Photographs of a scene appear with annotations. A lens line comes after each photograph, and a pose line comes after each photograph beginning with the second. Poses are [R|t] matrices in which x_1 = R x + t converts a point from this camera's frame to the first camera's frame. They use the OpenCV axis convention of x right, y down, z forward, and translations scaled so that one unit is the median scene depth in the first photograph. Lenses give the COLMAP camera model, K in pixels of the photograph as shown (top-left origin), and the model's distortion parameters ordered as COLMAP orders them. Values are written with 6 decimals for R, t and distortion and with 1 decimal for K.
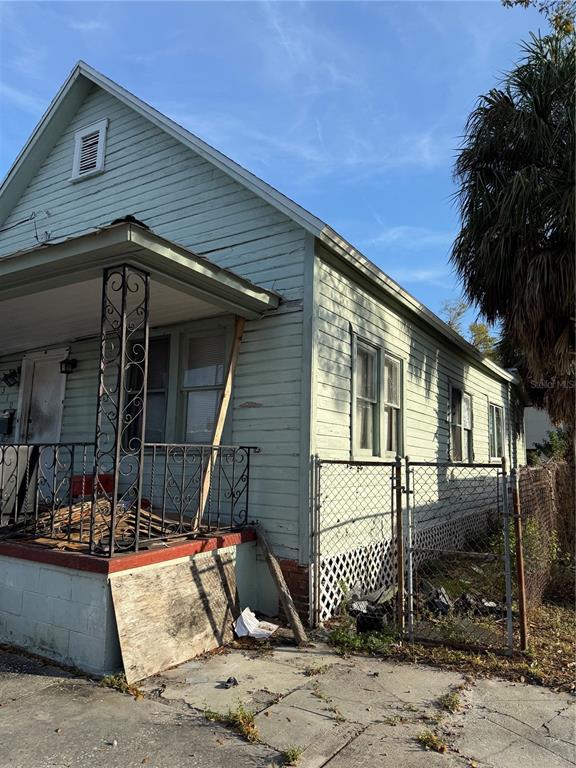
lens RADIAL K [[535.5, 0, 279.9], [0, 535.5, 391.3], [0, 0, 1]] dist [0.101989, -0.146556]
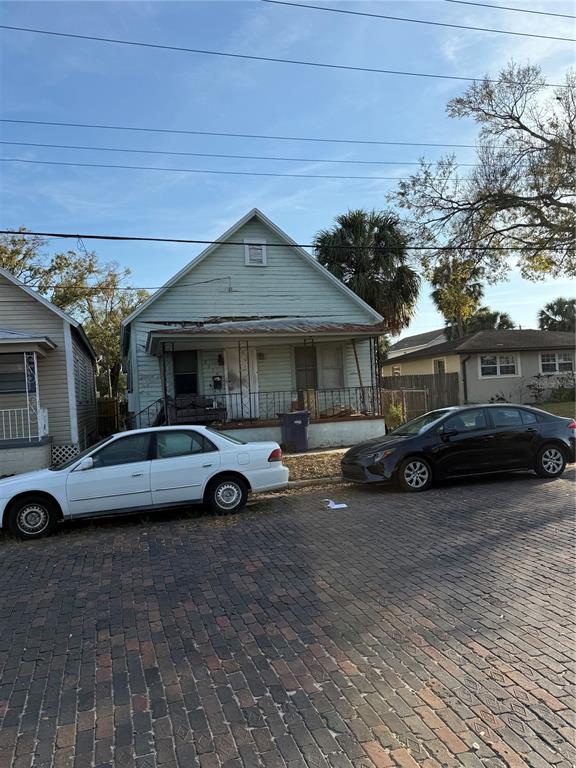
lens RADIAL K [[604.2, 0, 294.7], [0, 604.2, 386.4], [0, 0, 1]] dist [0.130769, -0.207482]
pose [[0.643320, -0.054433, 0.763660, -2.911960], [-0.026818, 0.995255, 0.093533, -0.208746], [-0.765127, -0.080652, 0.638808, -0.930984]]
